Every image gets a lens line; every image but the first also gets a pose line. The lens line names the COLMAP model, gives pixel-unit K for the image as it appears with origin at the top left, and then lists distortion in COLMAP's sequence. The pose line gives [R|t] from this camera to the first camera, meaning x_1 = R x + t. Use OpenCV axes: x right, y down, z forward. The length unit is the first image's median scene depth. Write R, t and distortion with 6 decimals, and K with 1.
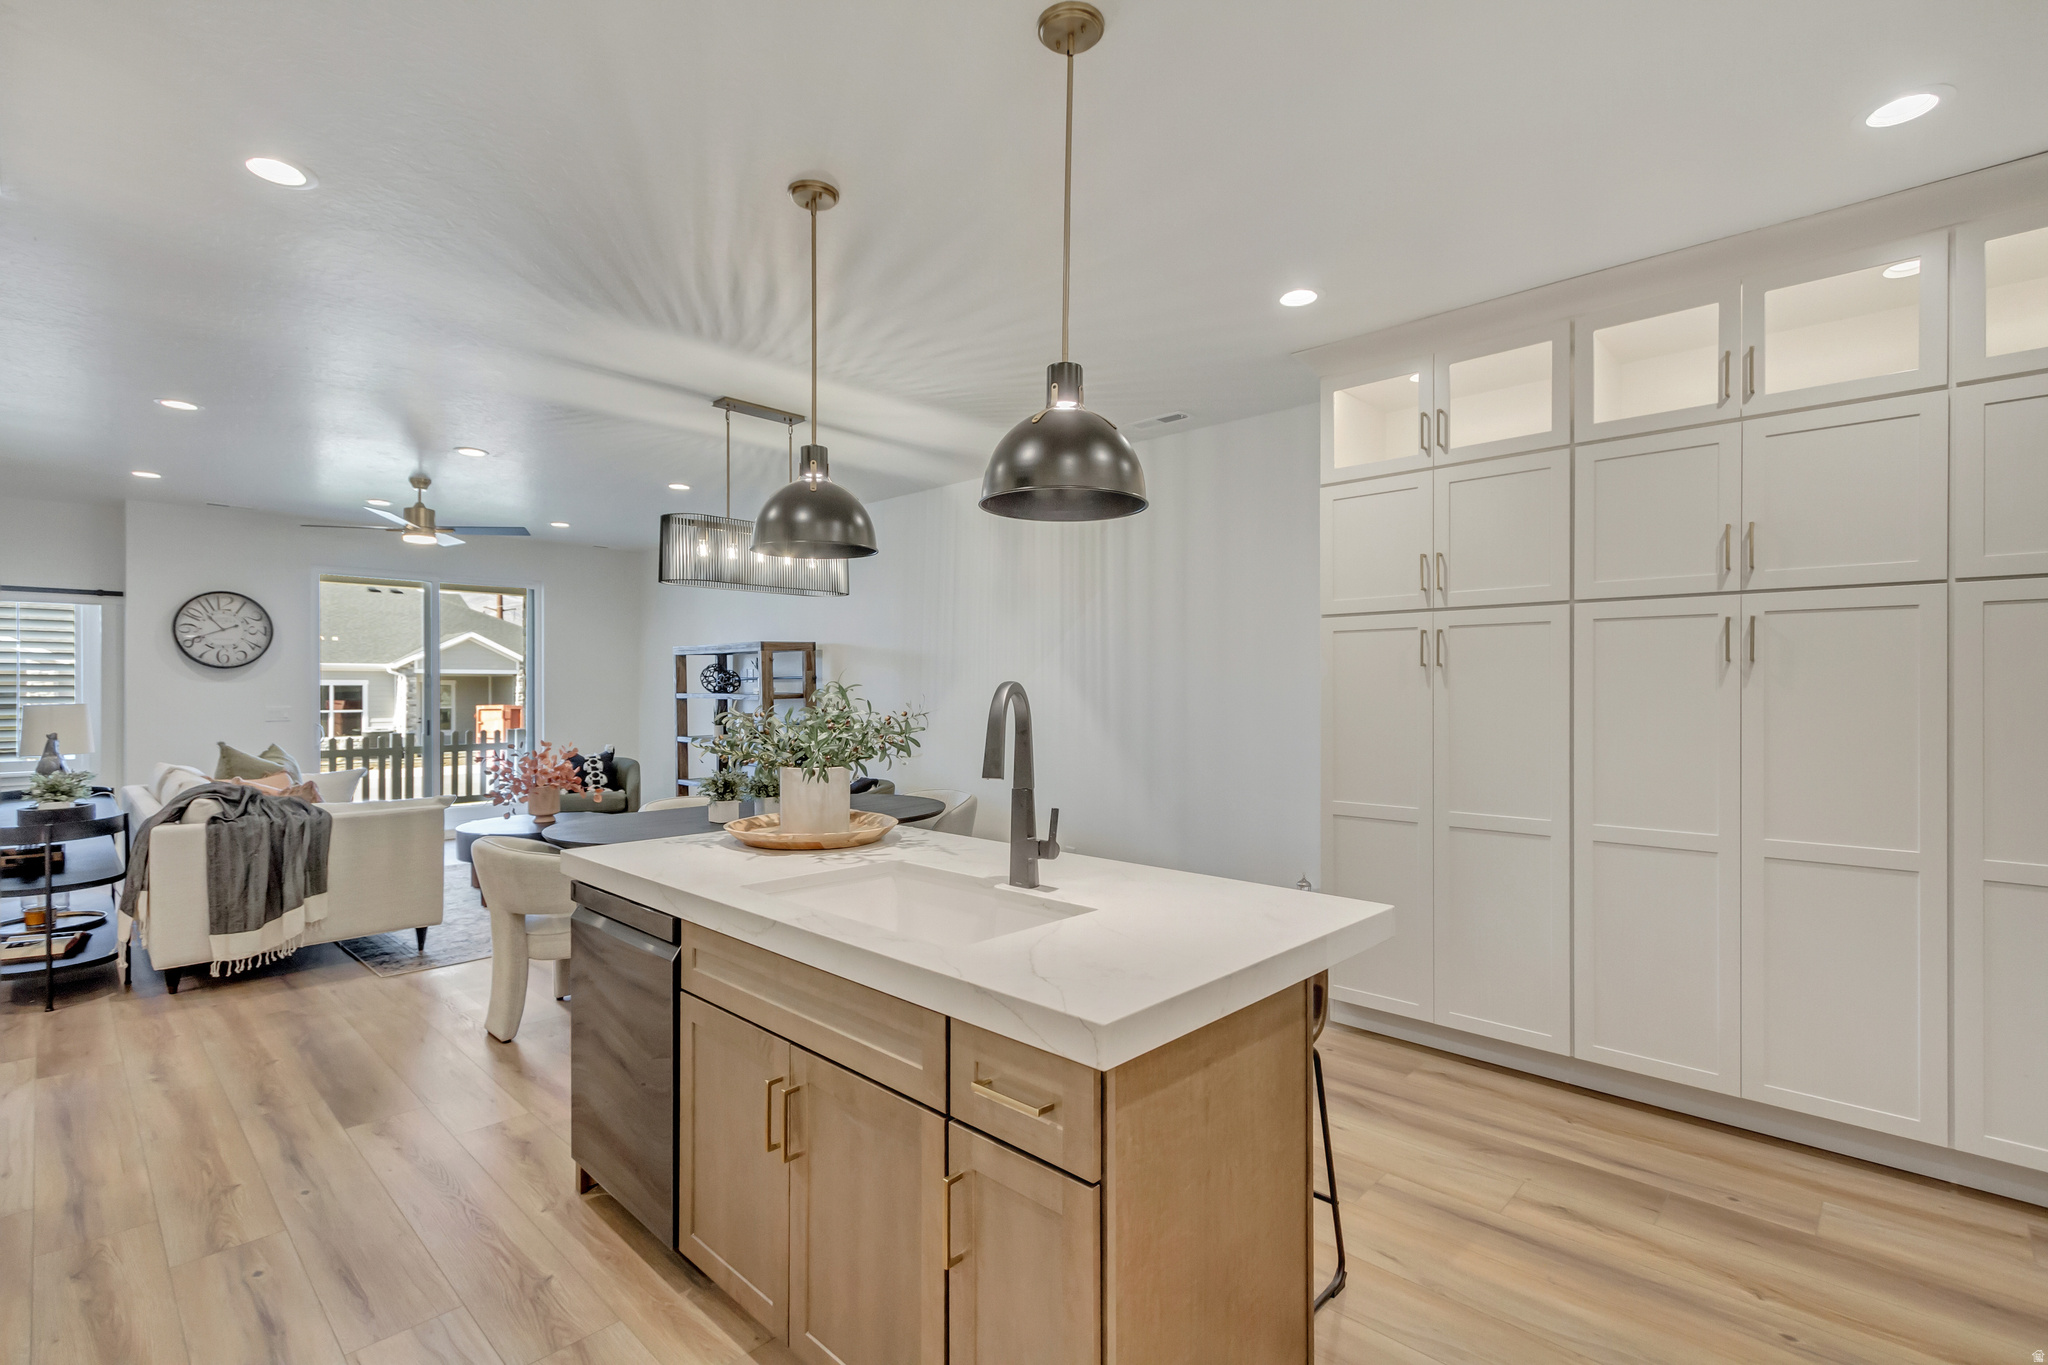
lens RADIAL K [[935.8, 0, 1017.6], [0, 935.8, 696.2], [0, 0, 1]] dist [0.006027, -0.001554]
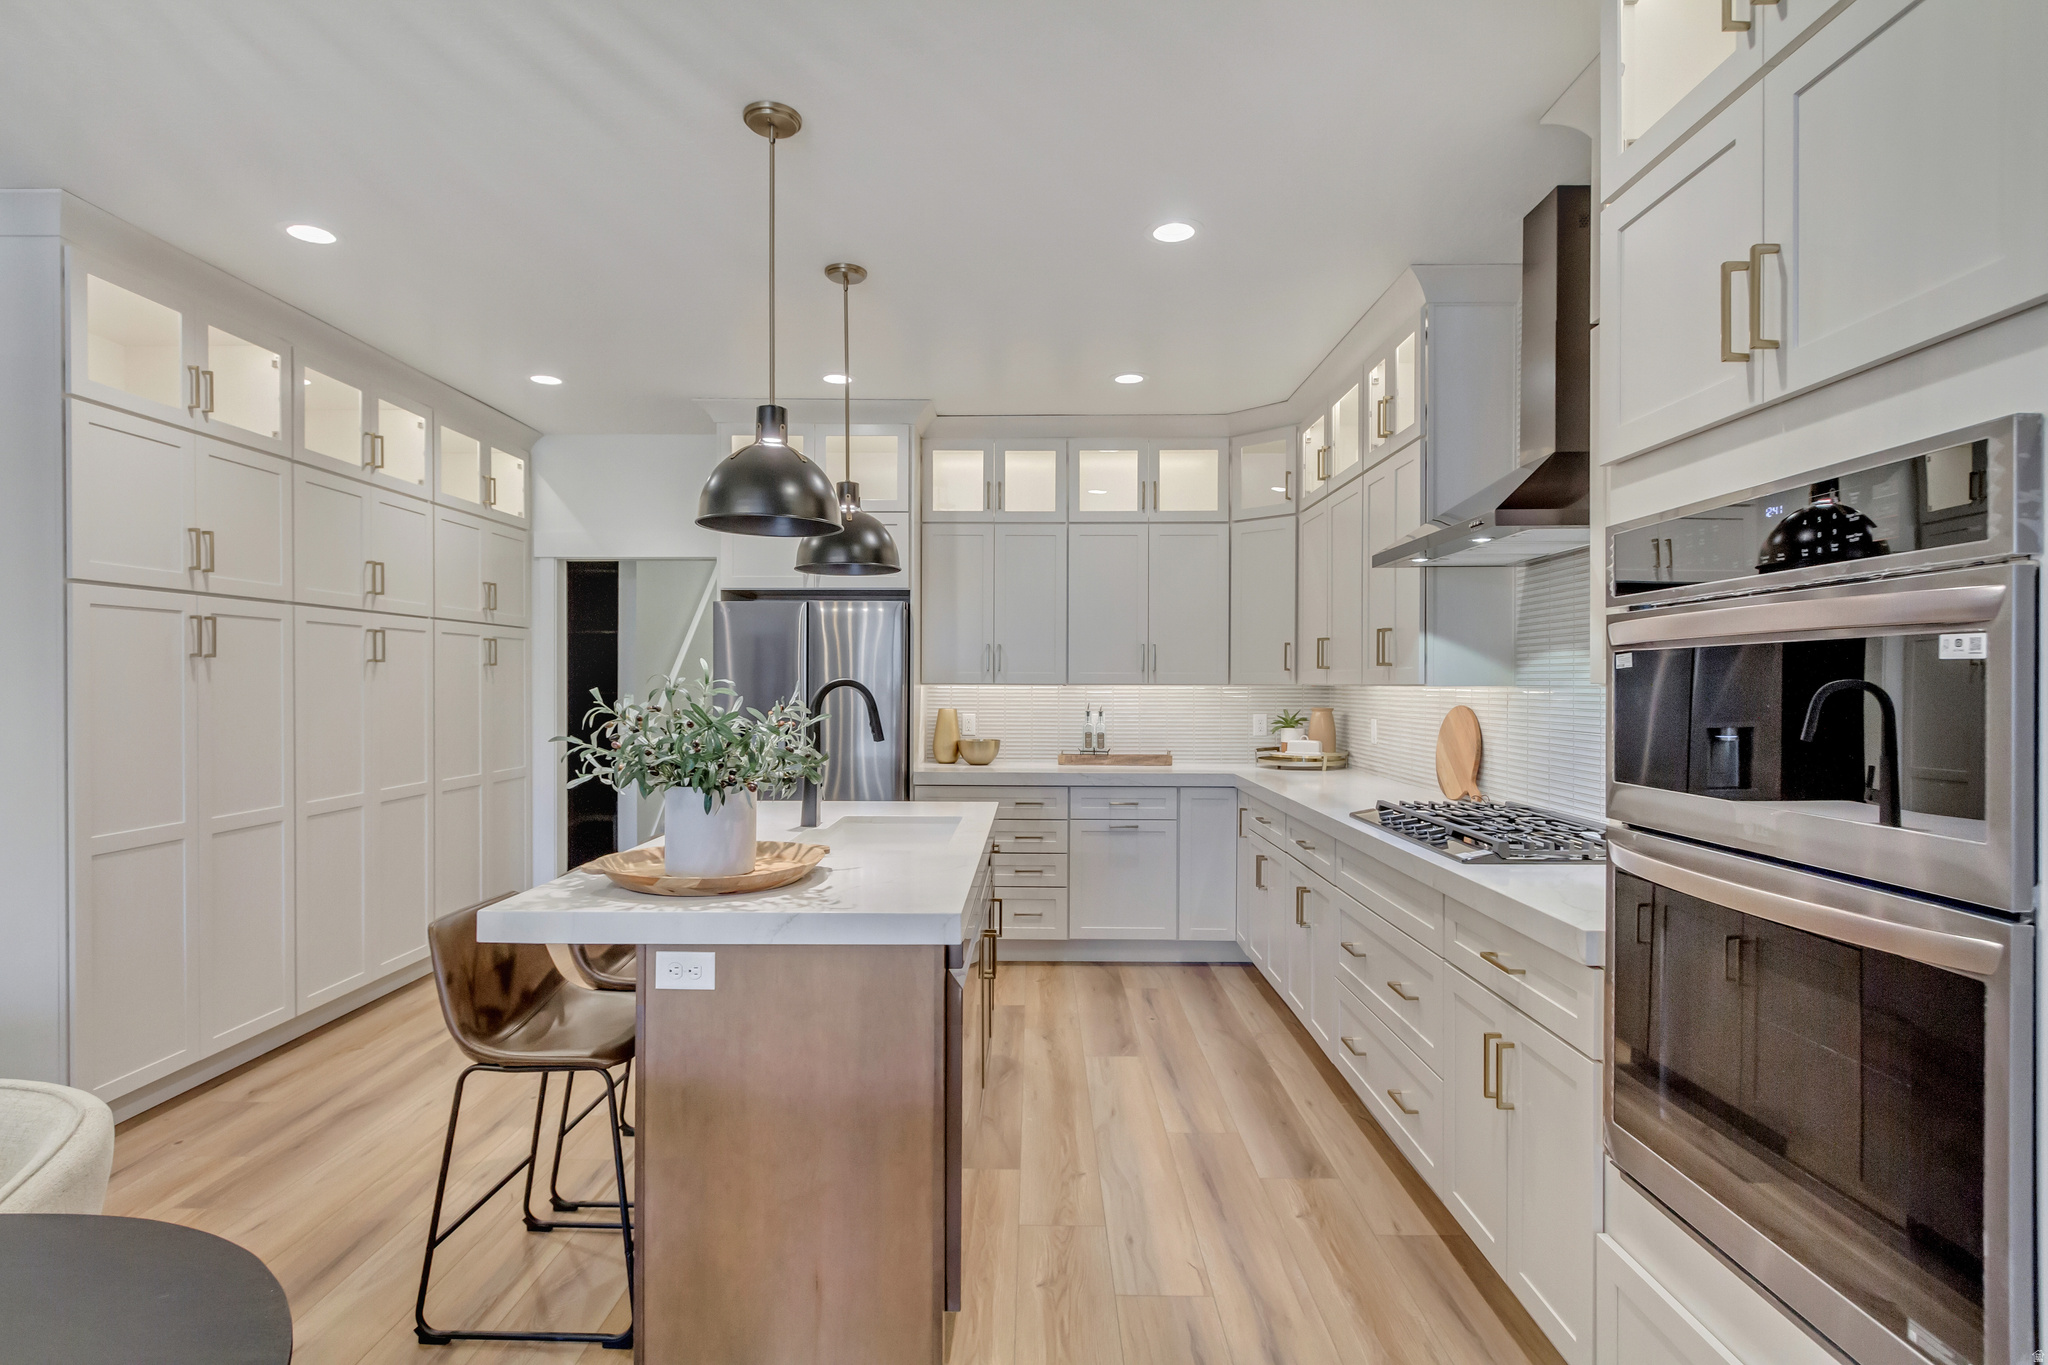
lens RADIAL K [[1049.7, 0, 1019.2], [0, 1049.7, 689.9], [0, 0, 1]] dist [-0.002197, 0.000005]
pose [[-0.680407, -0.006281, 0.732807, -0.403659], [0.005351, 0.999894, 0.013538, -0.004884], [-0.732815, 0.013133, -0.680301, 0.551956]]
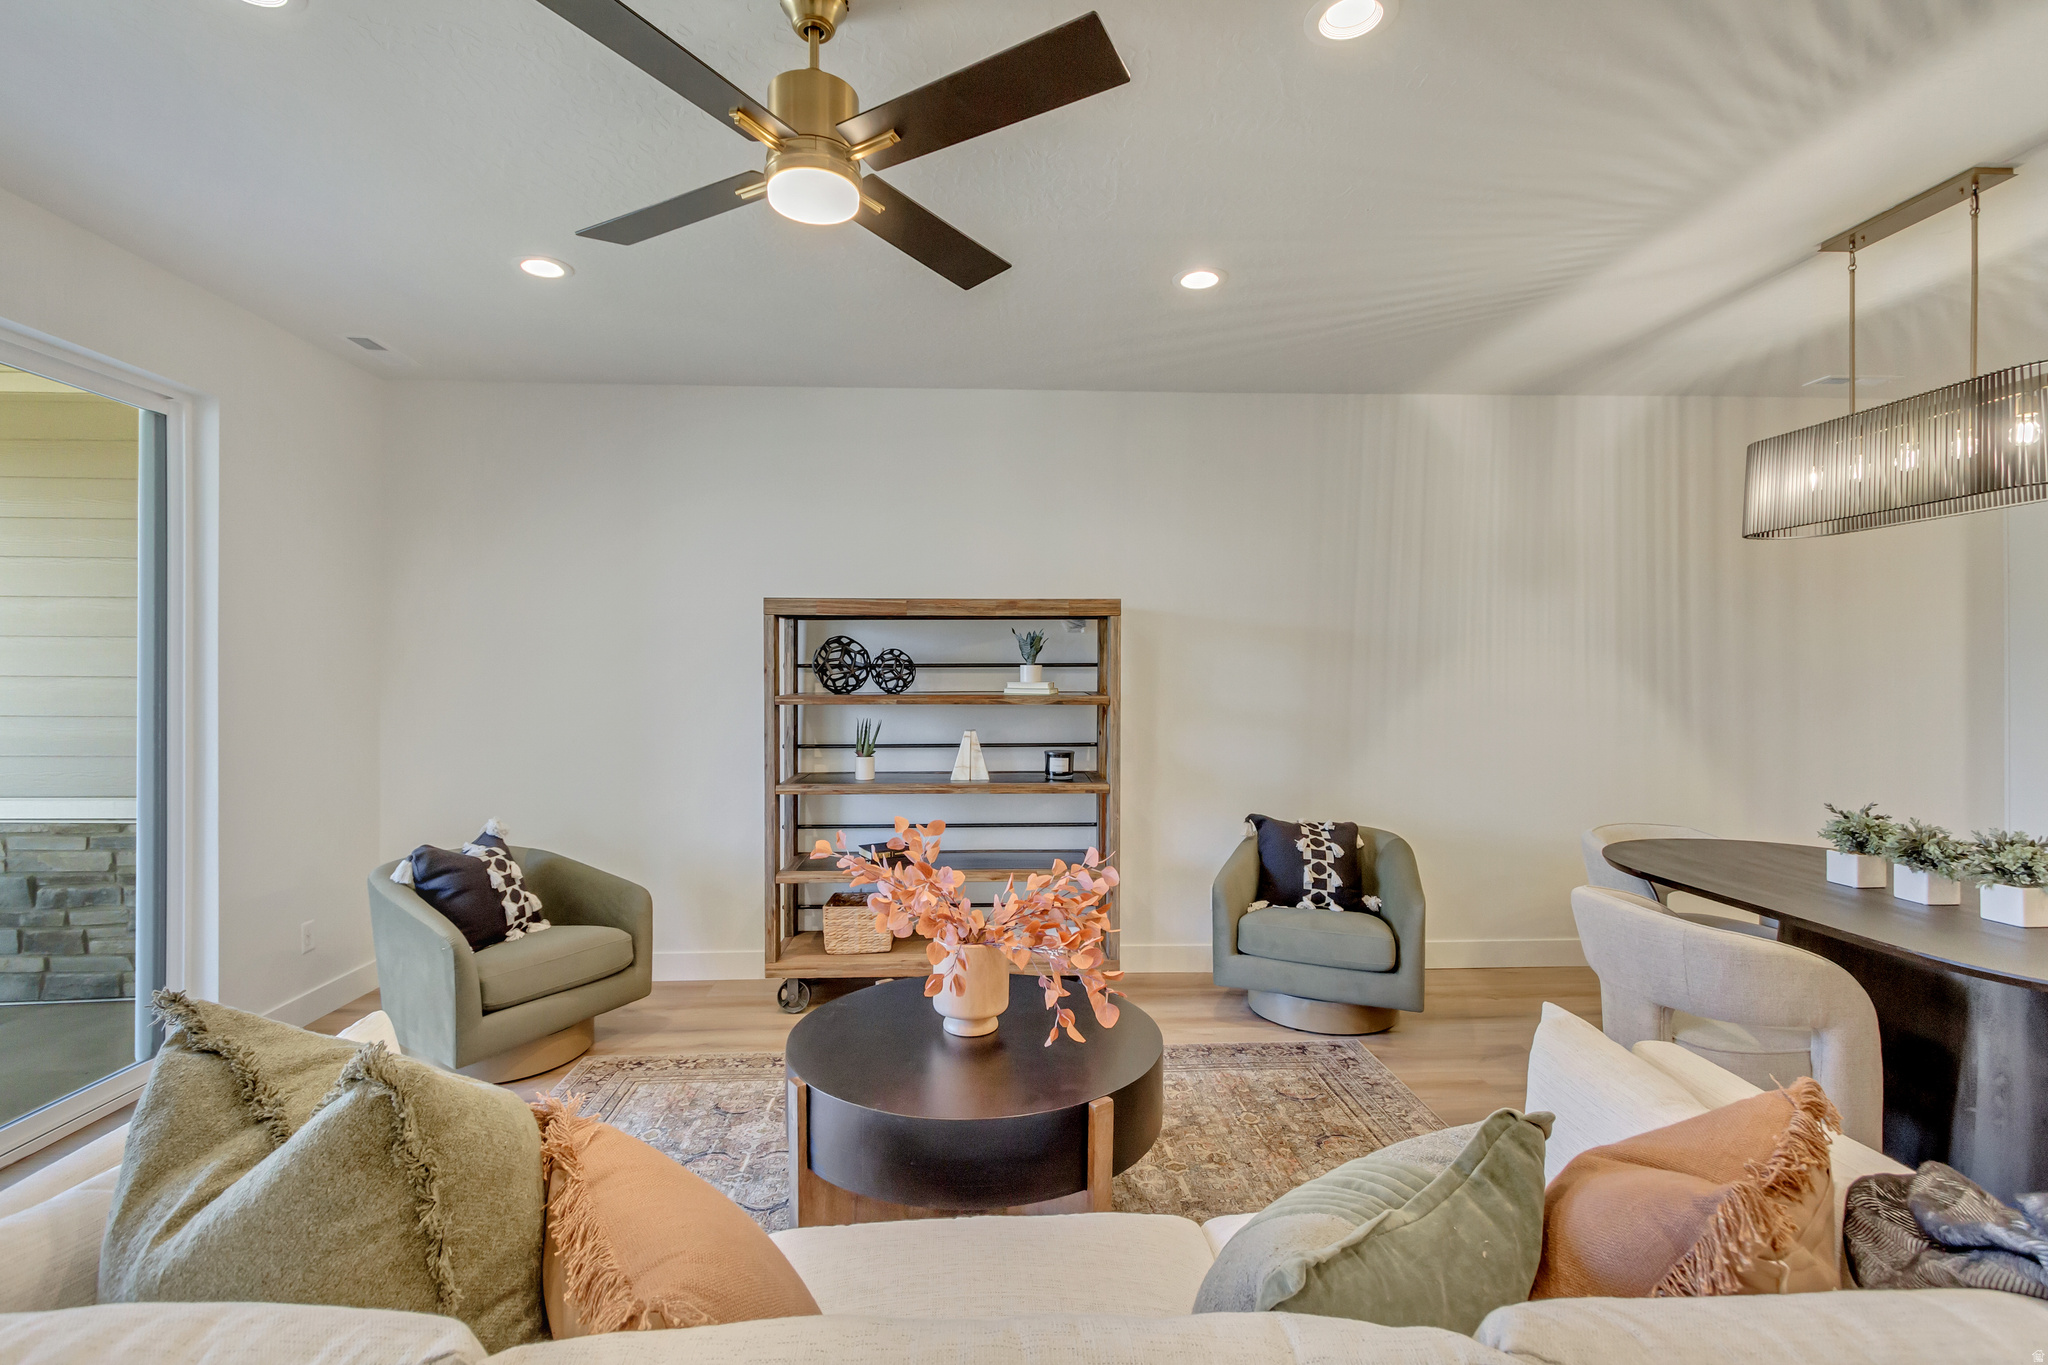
lens RADIAL K [[935.8, 0, 1030.0], [0, 935.8, 681.6], [0, 0, 1]] dist [0.006027, -0.001554]
pose [[0.682253, -0.004119, 0.731105, -0.711500], [0.007900, 0.999967, -0.001738, -0.009271], [-0.731074, 0.006961, 0.682263, 0.654639]]
